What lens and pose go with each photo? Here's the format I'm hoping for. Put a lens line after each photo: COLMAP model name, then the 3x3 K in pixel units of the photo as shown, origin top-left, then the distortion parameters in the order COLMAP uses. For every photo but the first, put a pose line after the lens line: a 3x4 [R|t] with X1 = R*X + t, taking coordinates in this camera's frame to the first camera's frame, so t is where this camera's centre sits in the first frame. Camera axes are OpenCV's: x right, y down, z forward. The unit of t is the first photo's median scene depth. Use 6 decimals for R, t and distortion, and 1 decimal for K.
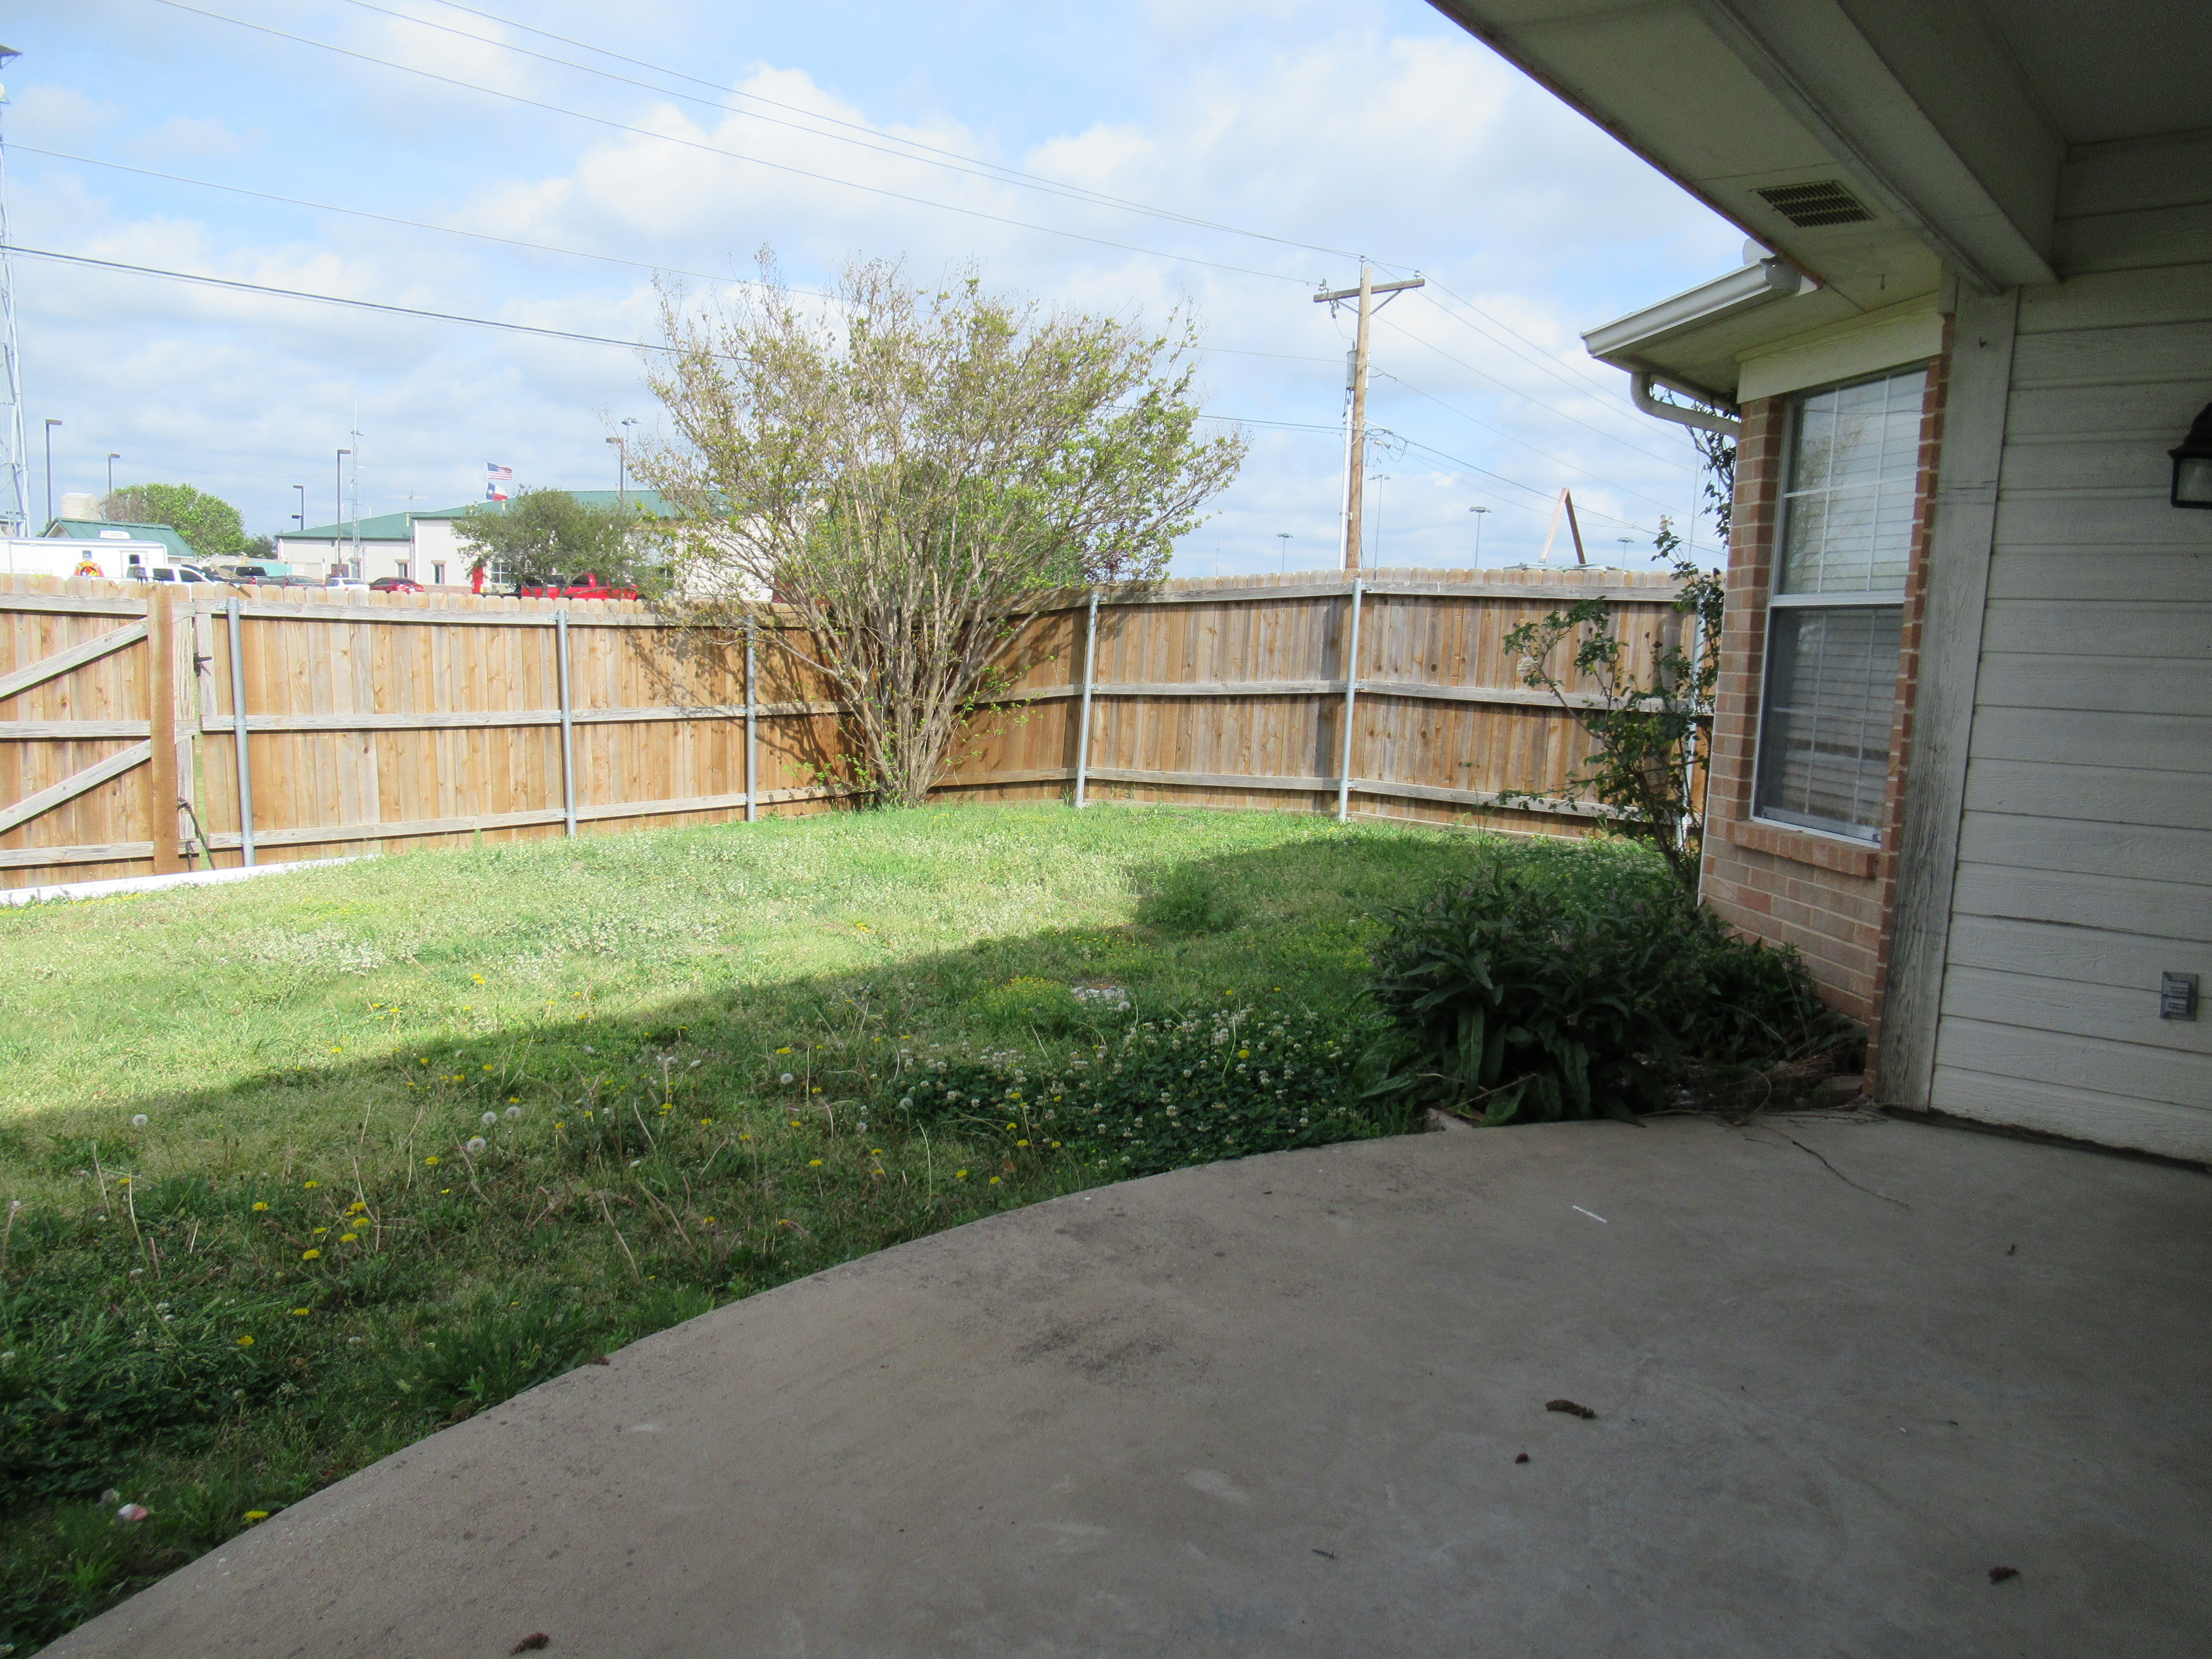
lens RADIAL K [[1634.9, 0, 1107.8], [0, 1634.9, 837.2], [0, 0, 1]] dist [-0.006464, 0.000315]
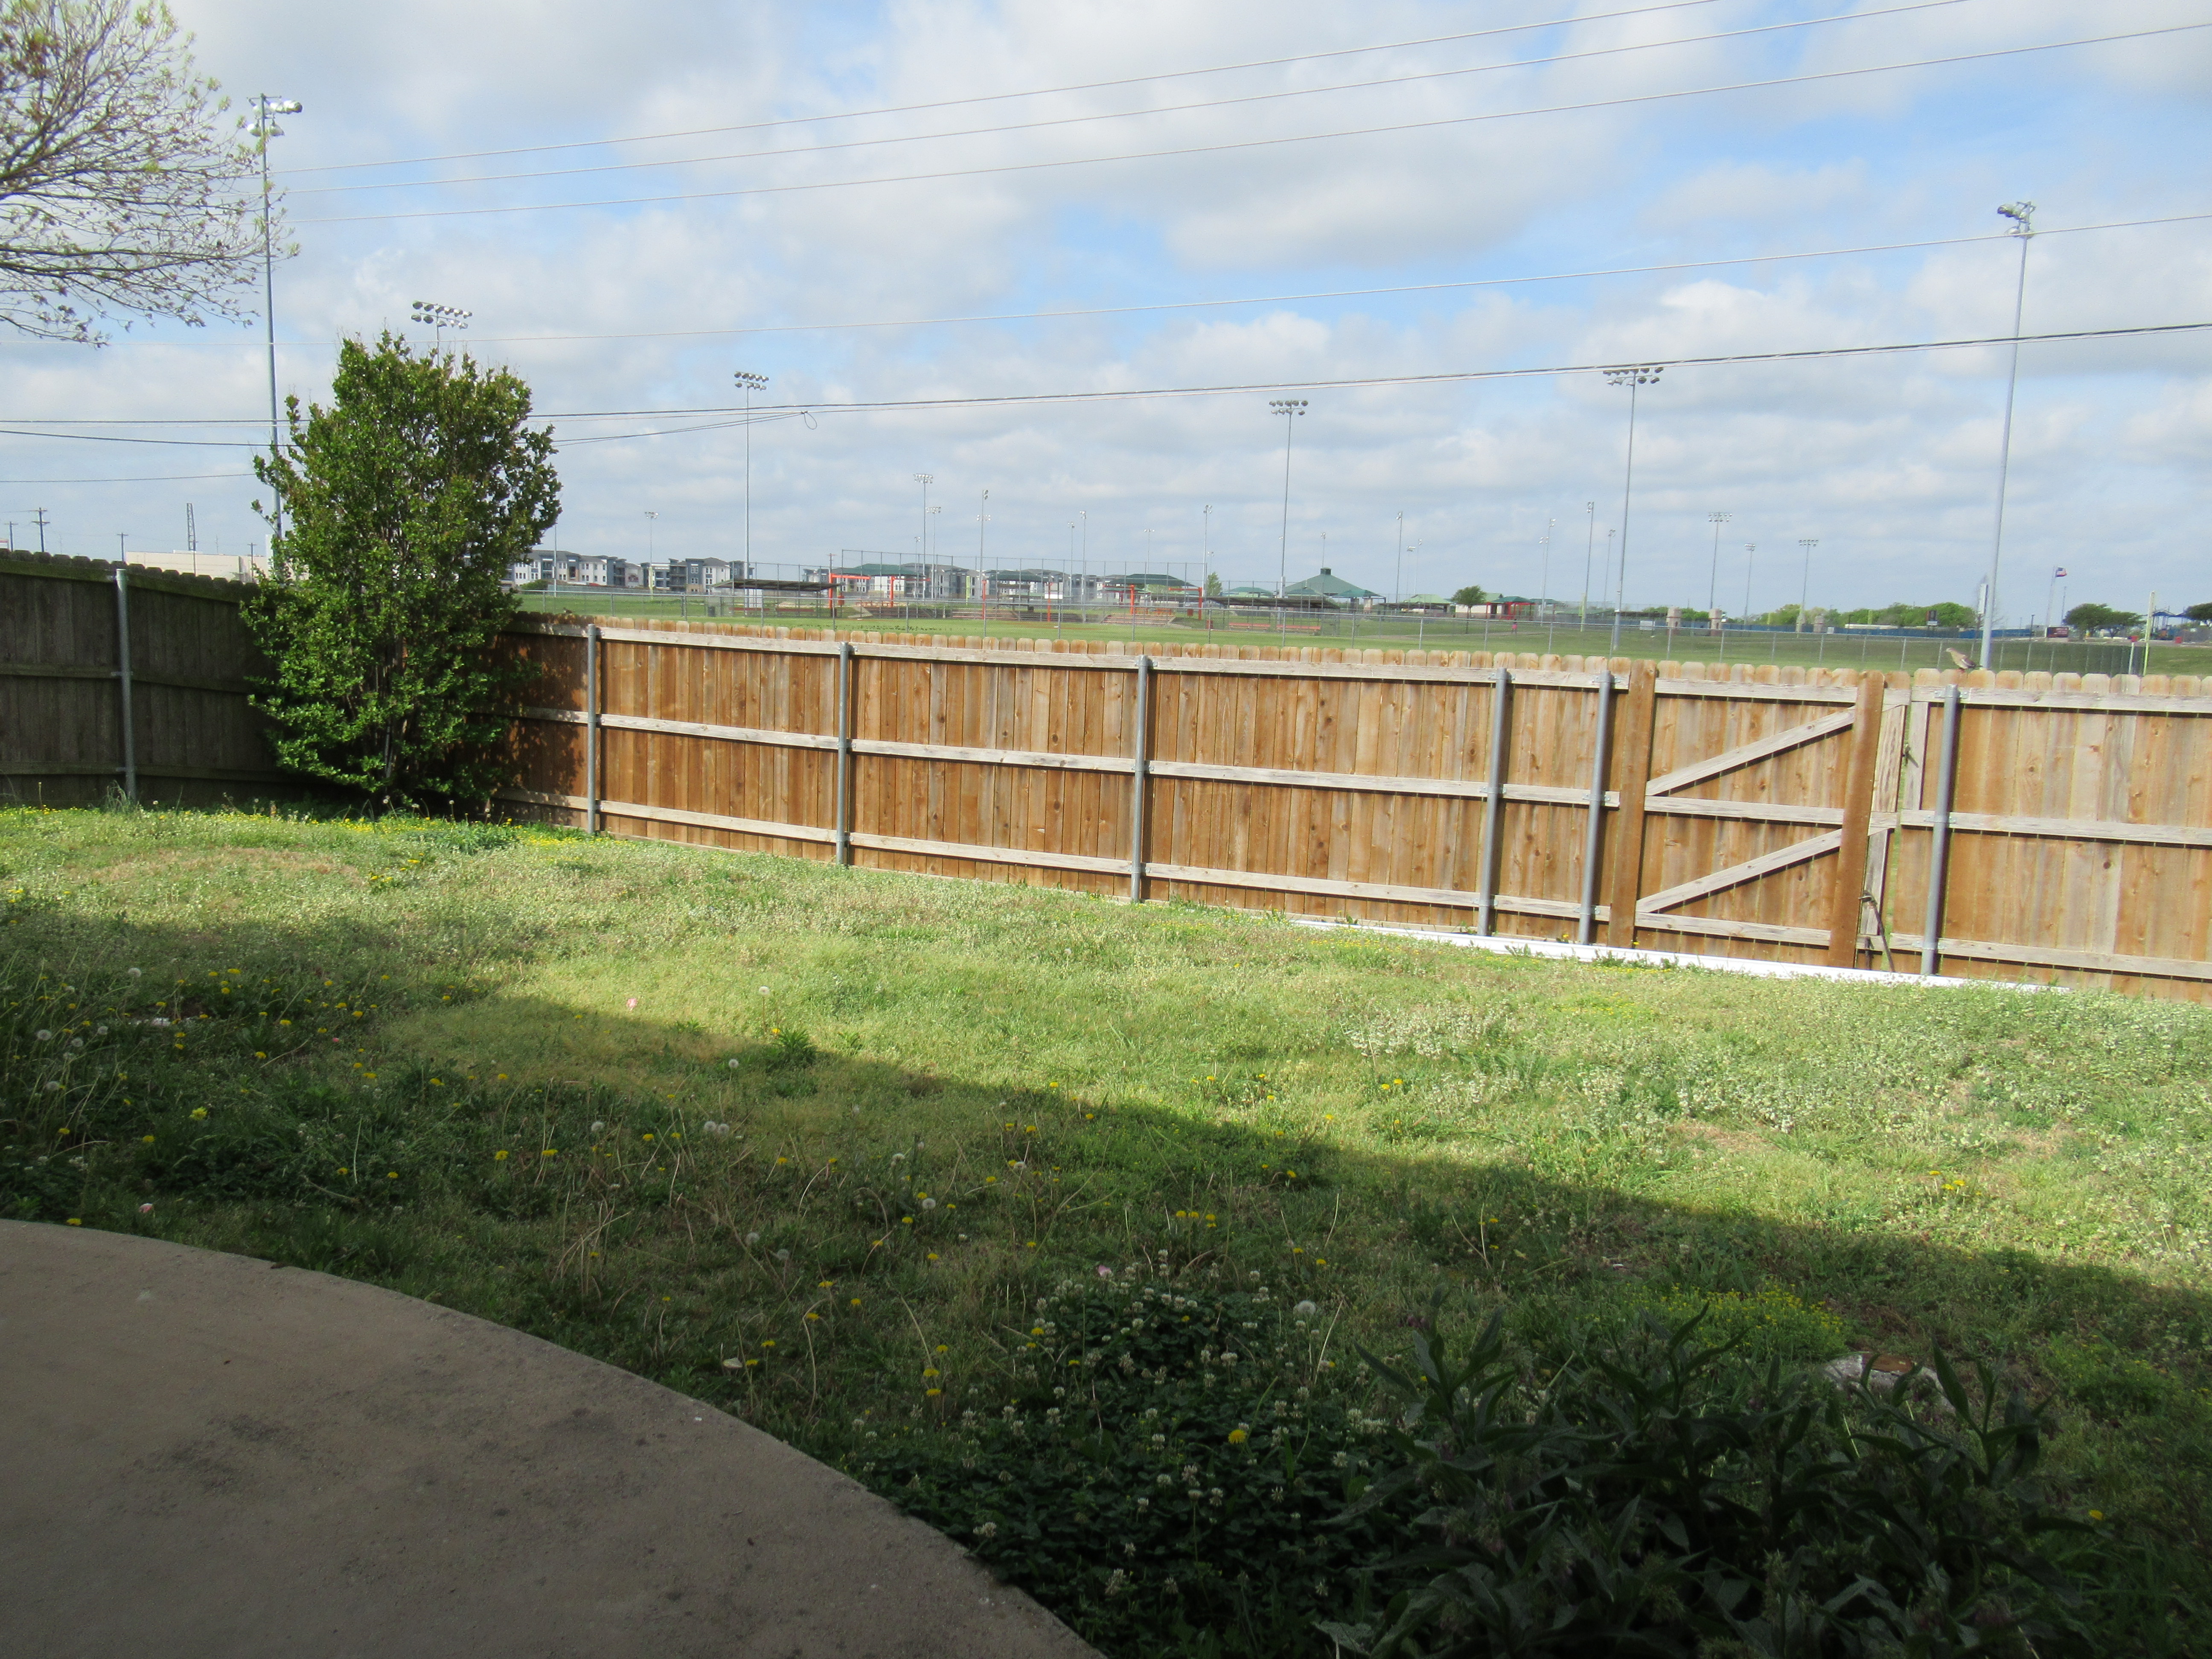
lens RADIAL K [[1634.9, 0, 1106.3], [0, 1634.9, 829.0], [0, 0, 1]] dist [-0.006464, 0.000315]
pose [[0.187931, 0.077072, -0.979154, 0.299050], [-0.135936, 0.989363, 0.051785, -0.051166], [0.972730, 0.123370, 0.196409, 0.378161]]
